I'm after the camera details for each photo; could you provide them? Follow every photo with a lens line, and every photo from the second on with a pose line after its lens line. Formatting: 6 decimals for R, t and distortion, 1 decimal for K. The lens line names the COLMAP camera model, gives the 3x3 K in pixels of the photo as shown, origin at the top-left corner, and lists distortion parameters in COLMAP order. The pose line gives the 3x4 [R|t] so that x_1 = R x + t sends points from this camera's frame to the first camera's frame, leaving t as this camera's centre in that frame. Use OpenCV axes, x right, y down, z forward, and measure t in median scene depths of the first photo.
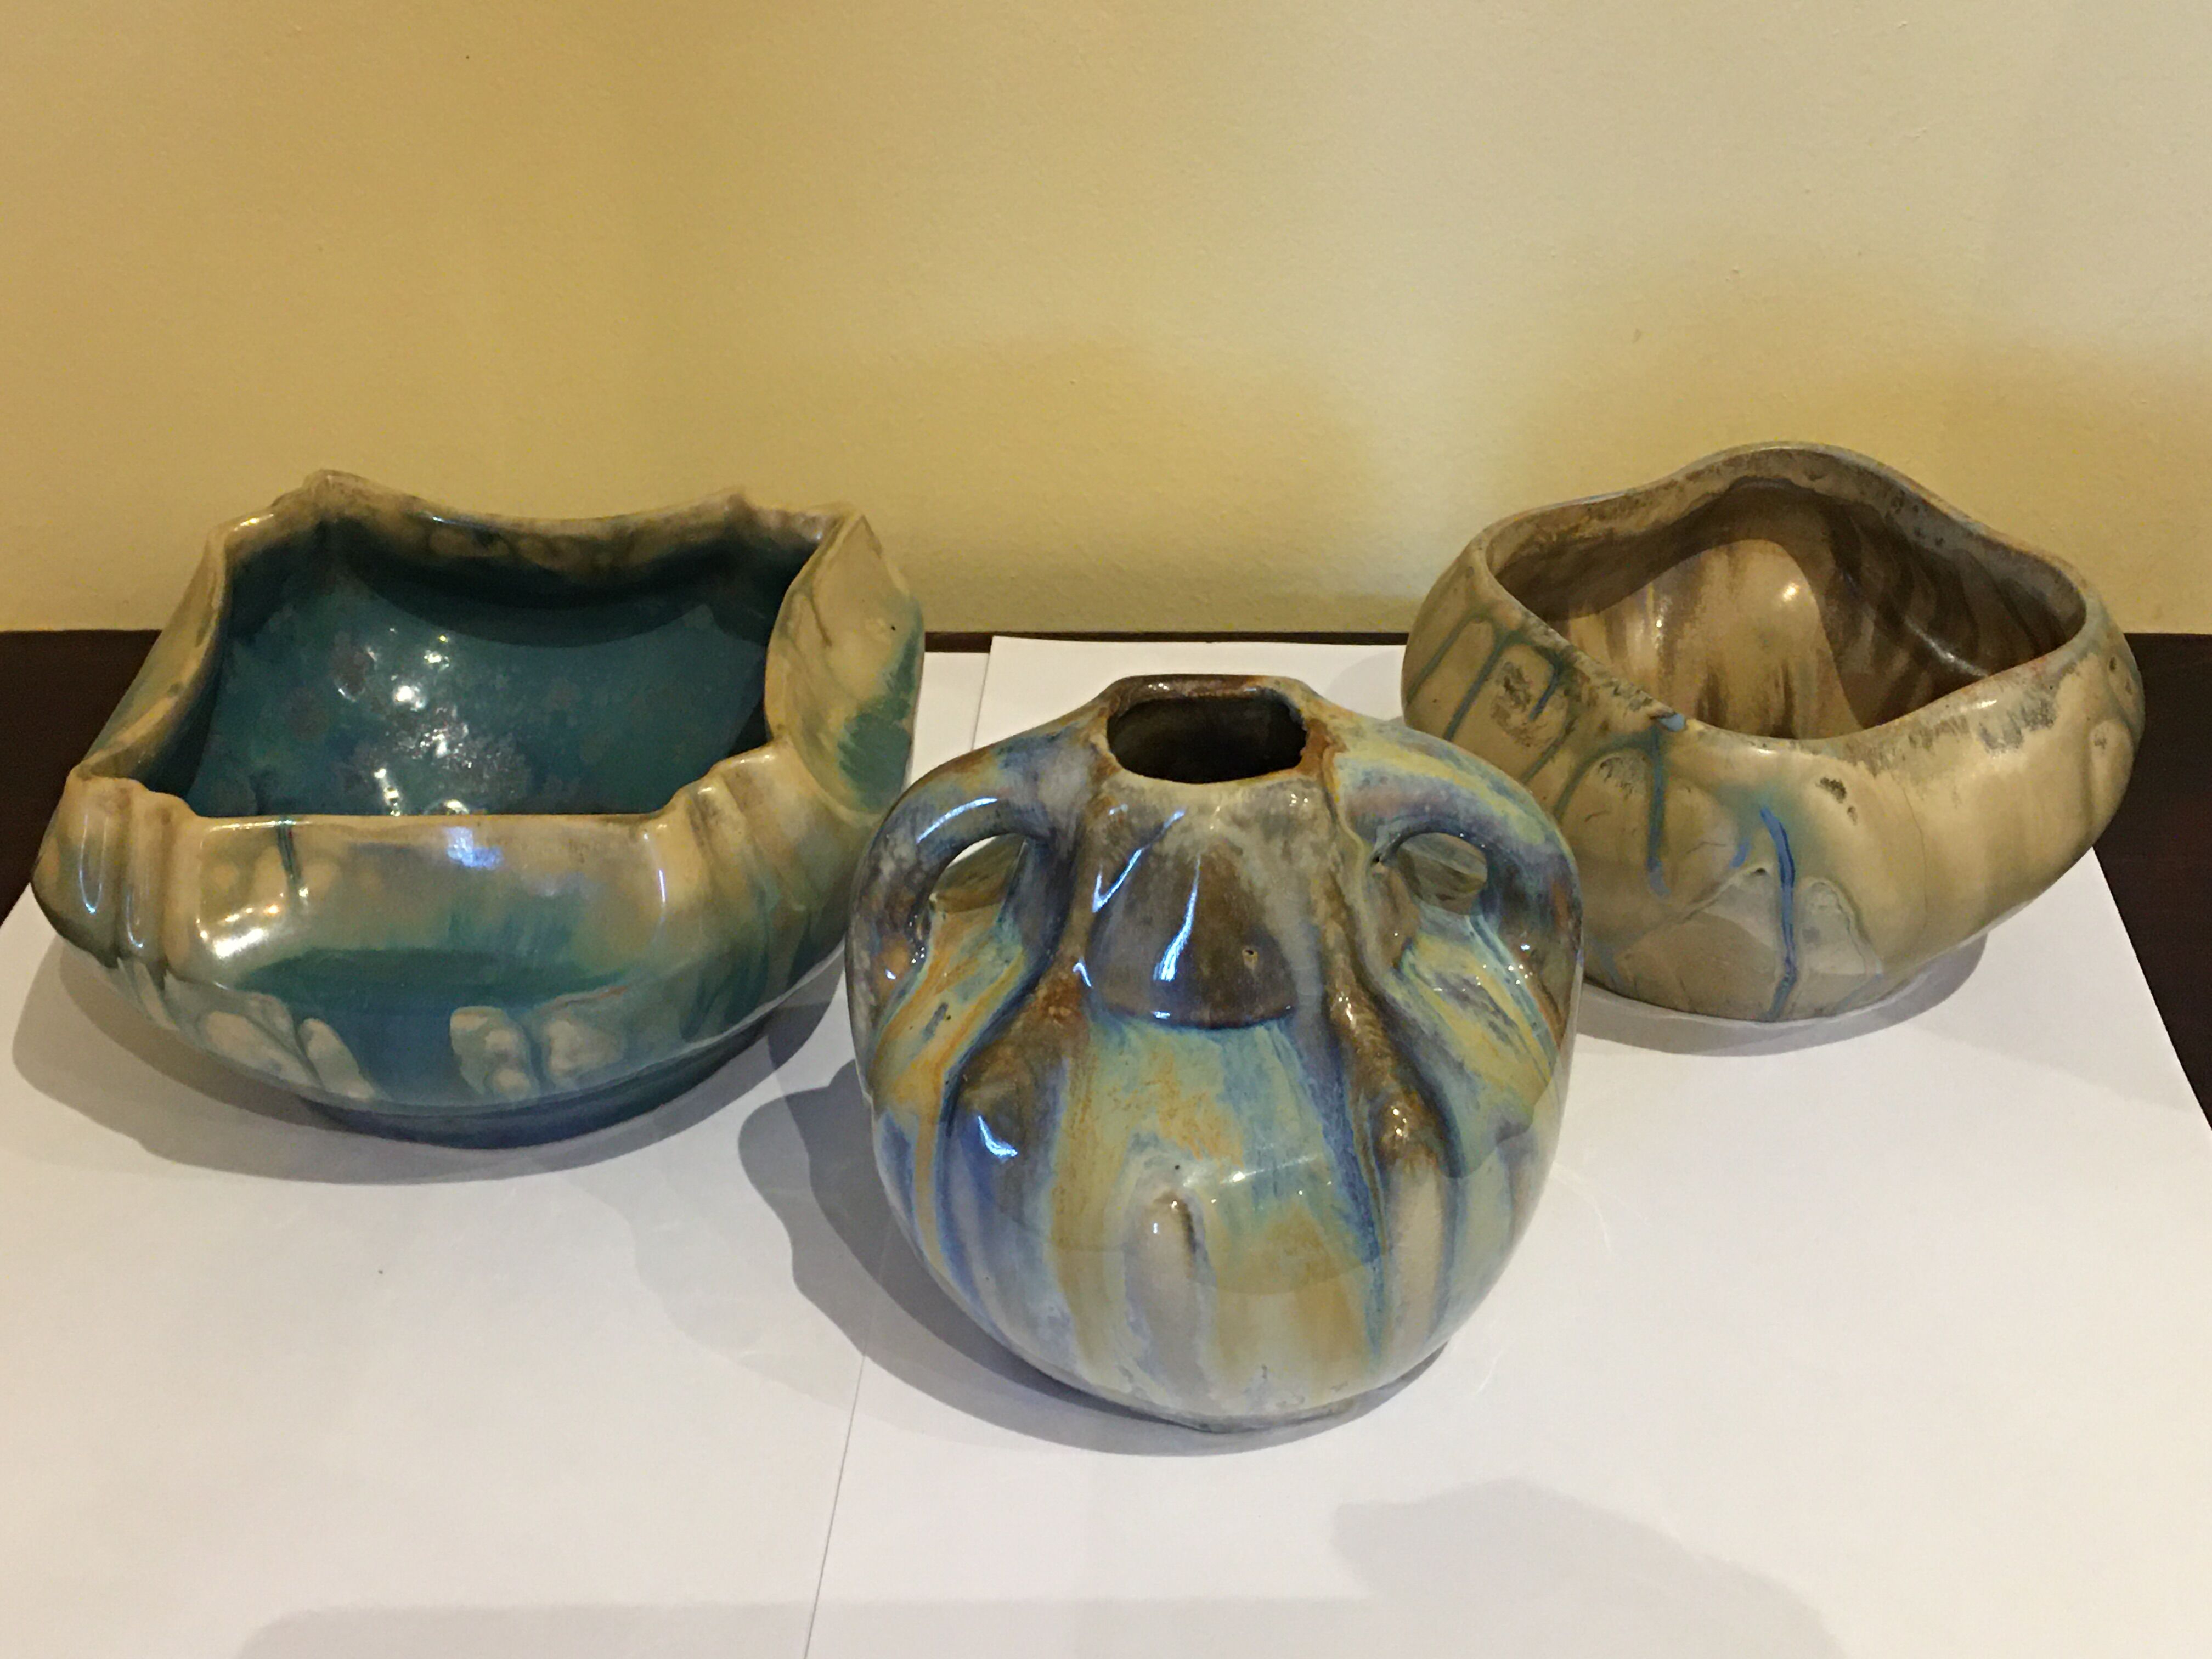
lens RADIAL K [[2770.7, 0, 1052.8], [0, 2770.7, 813.6], [0, 0, 1]] dist [0.042426, 0.000000]
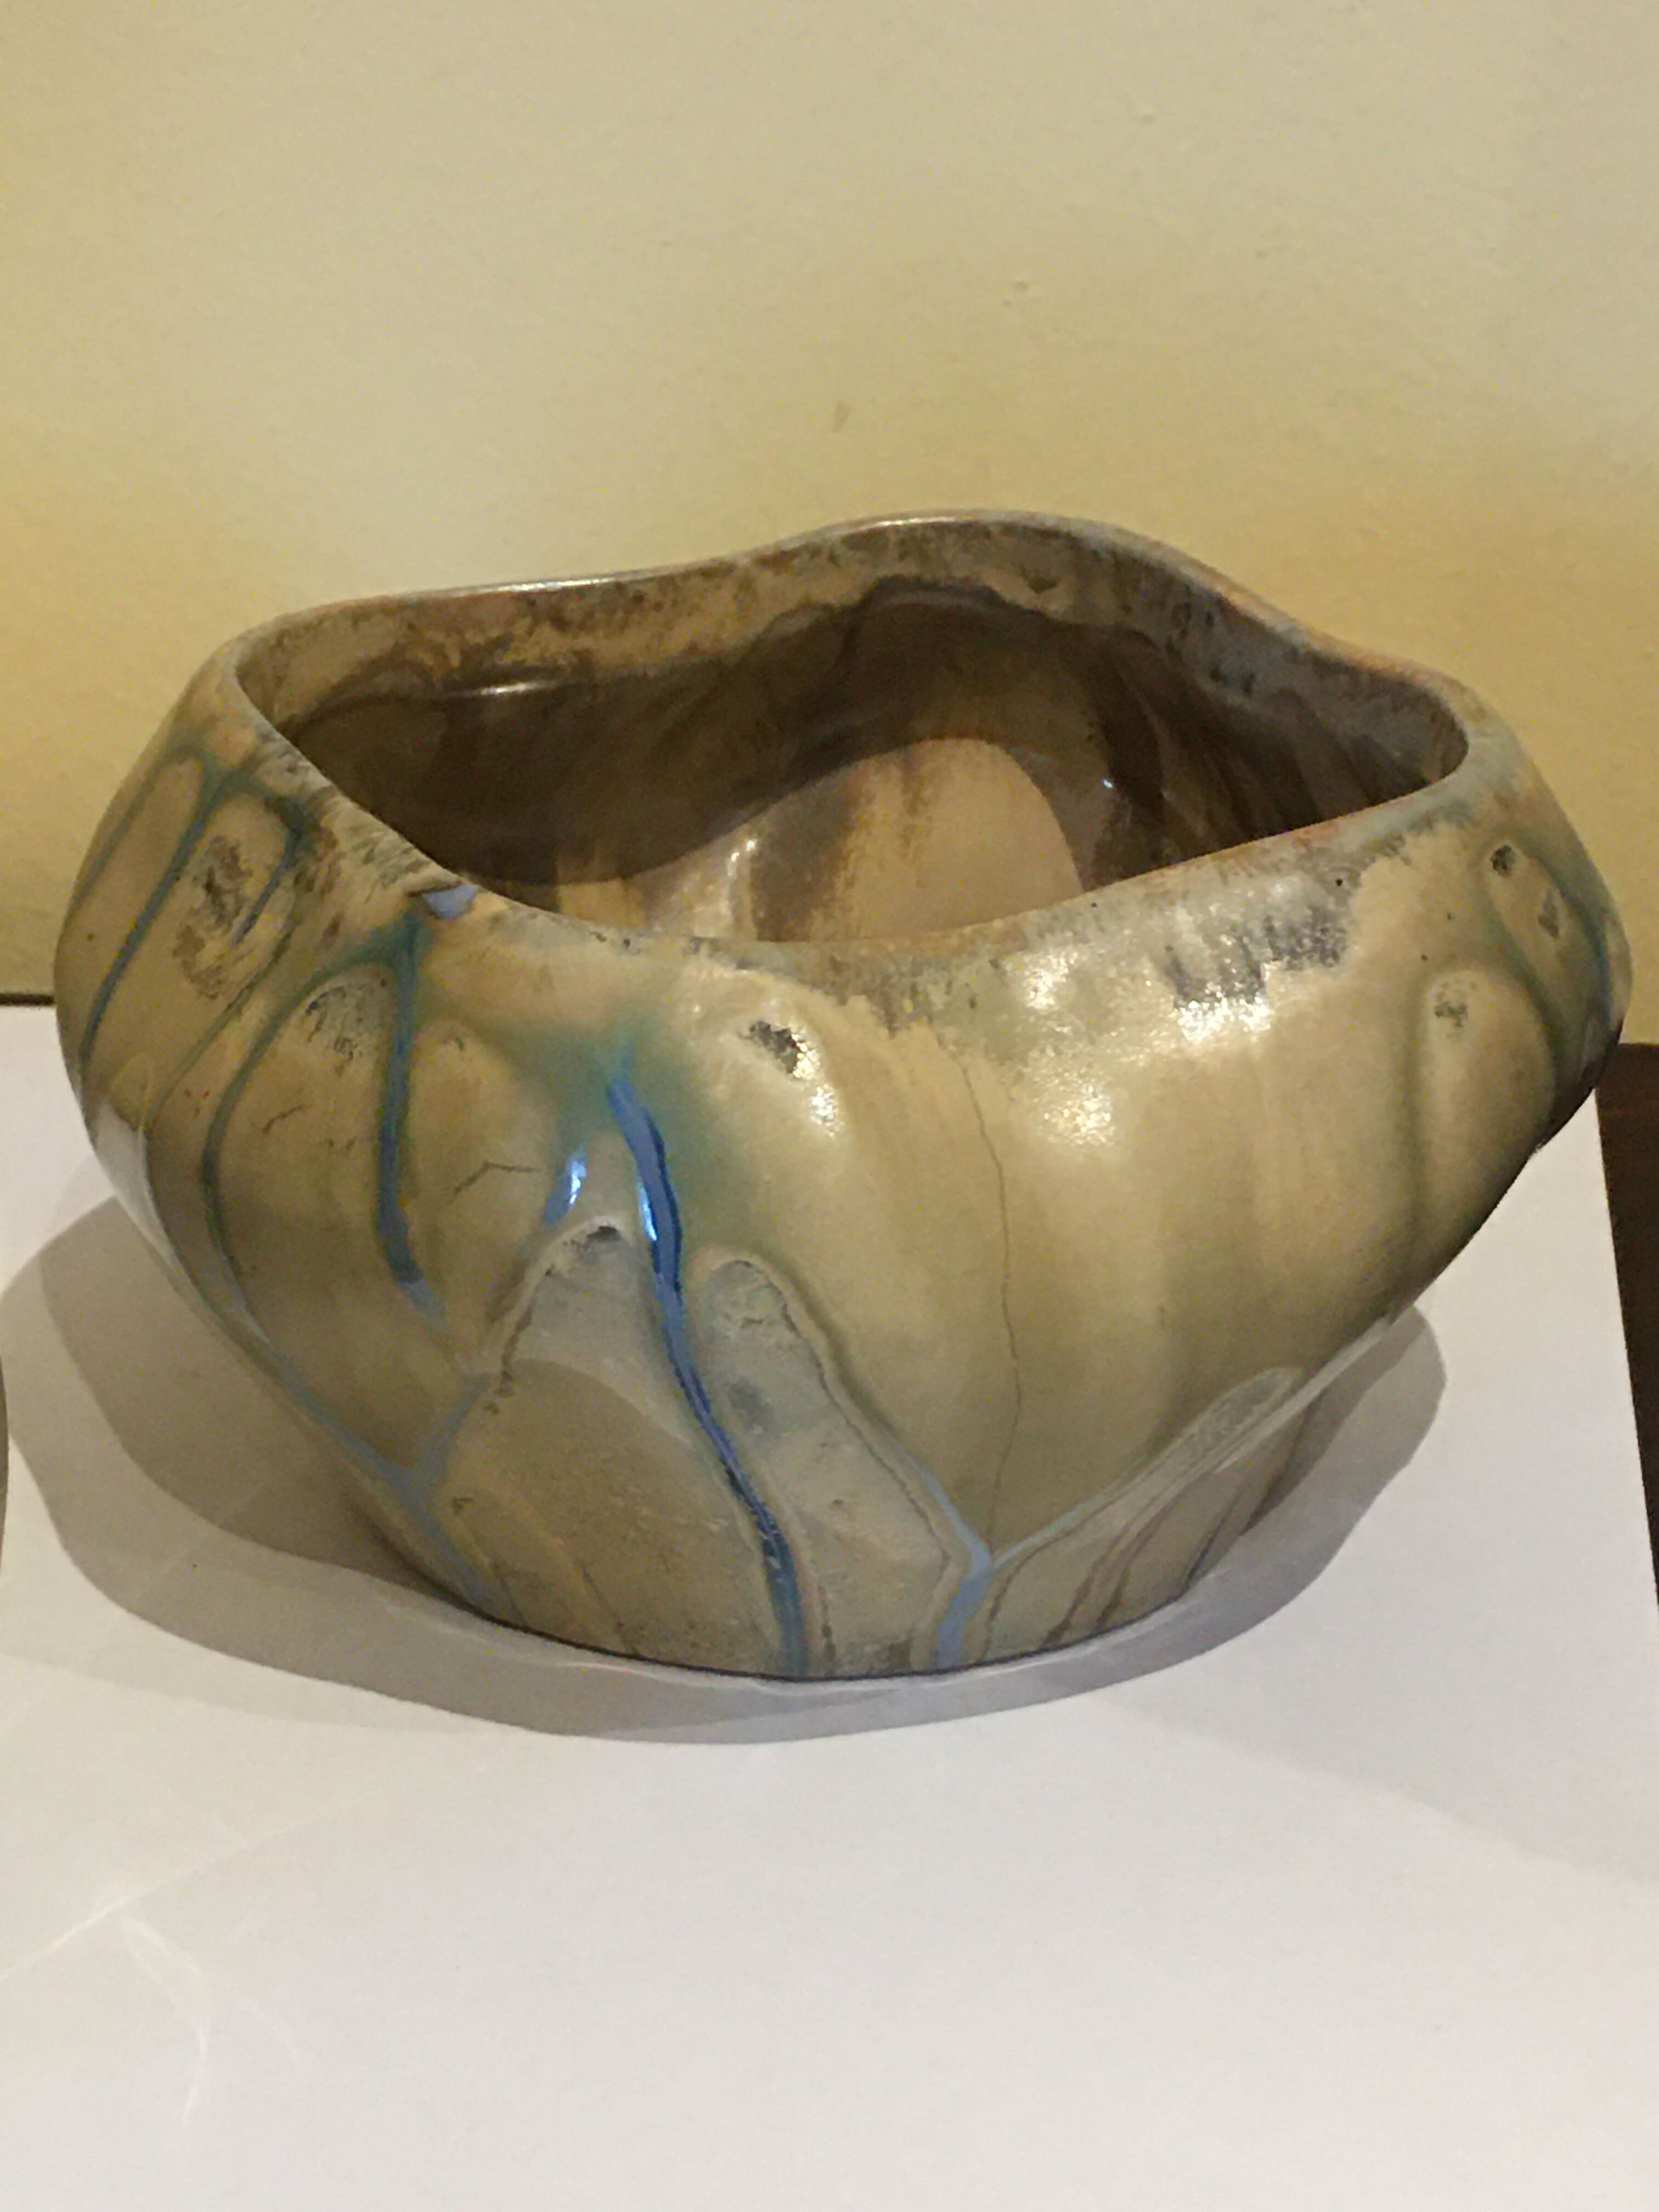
lens RADIAL K [[4315.4, 0, 833.0], [0, 4315.4, 1100.7], [0, 0, 1]] dist [-0.036335, 0.000000]
pose [[0.999018, 0.040643, -0.017667, 0.299843], [-0.043216, 0.981738, -0.185263, 0.122209], [0.009815, 0.185845, 0.982530, 0.343203]]
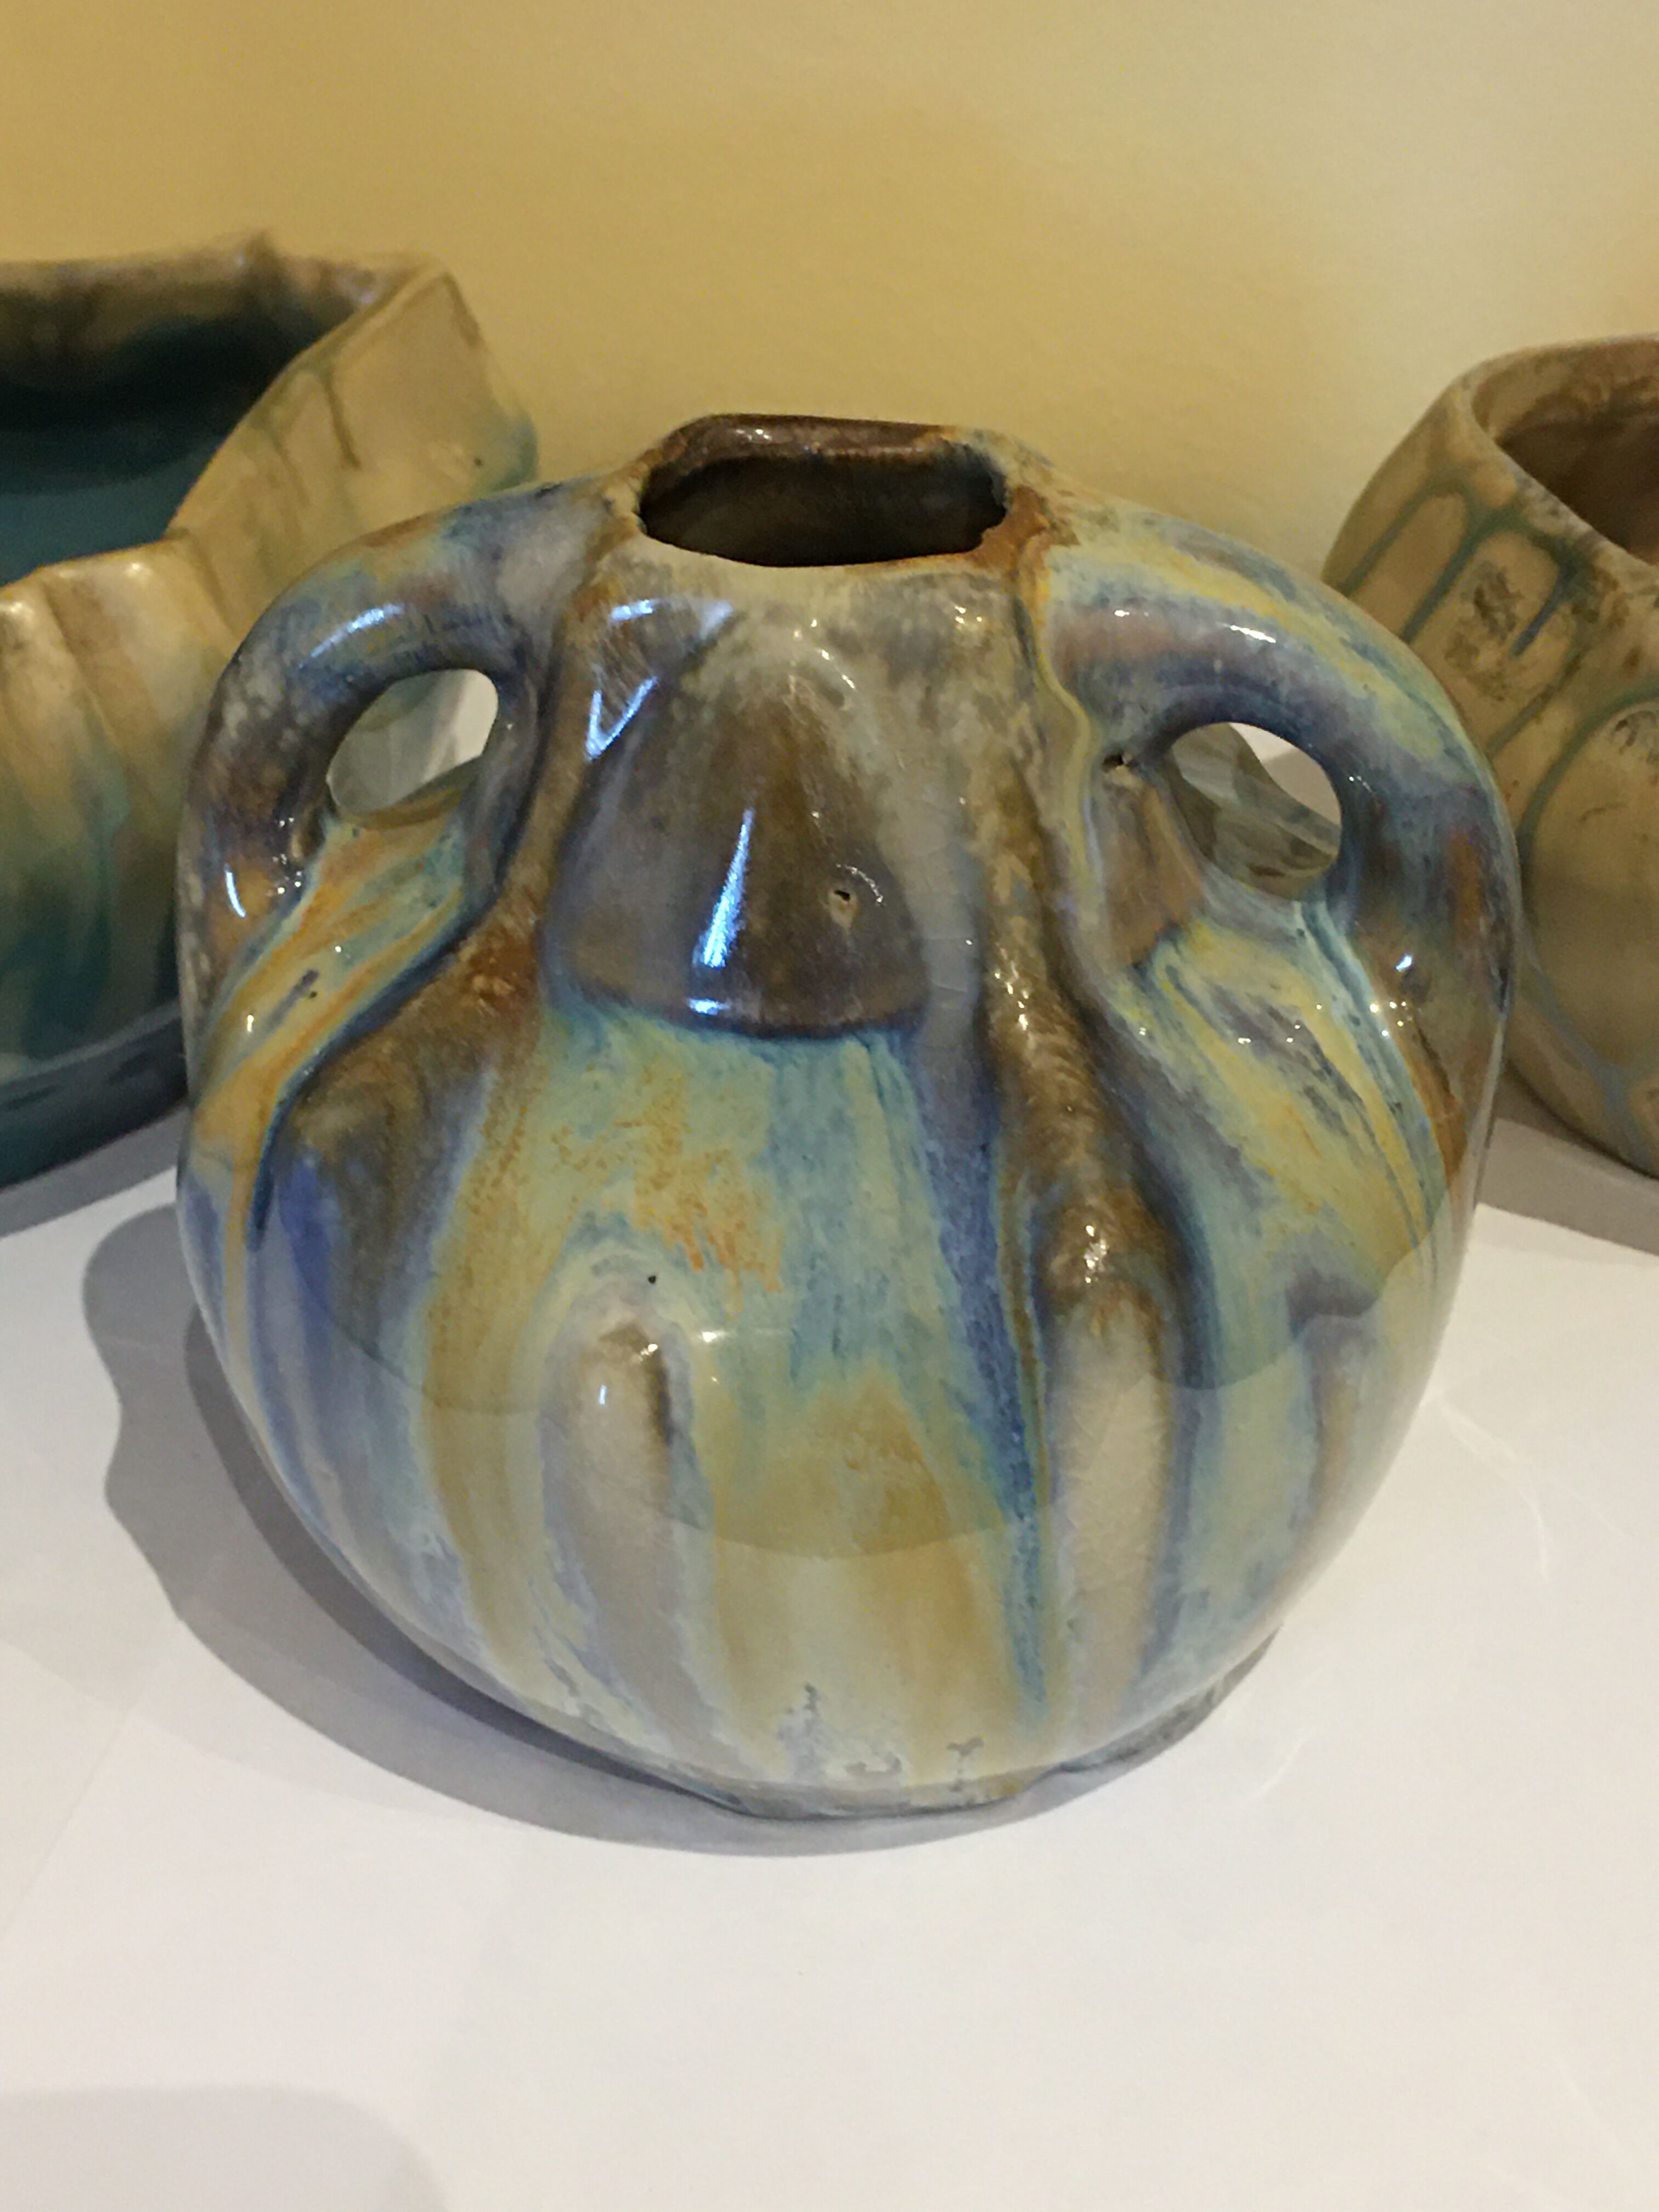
lens RADIAL K [[3481.3, 0, 824.9], [0, 3481.3, 1091.0], [0, 0, 1]] dist [0.040478, 0.000000]
pose [[0.991922, 0.090896, -0.088478, 0.110372], [-0.092240, 0.995674, -0.011216, 0.080755], [0.087075, 0.019287, 0.996015, 0.291753]]
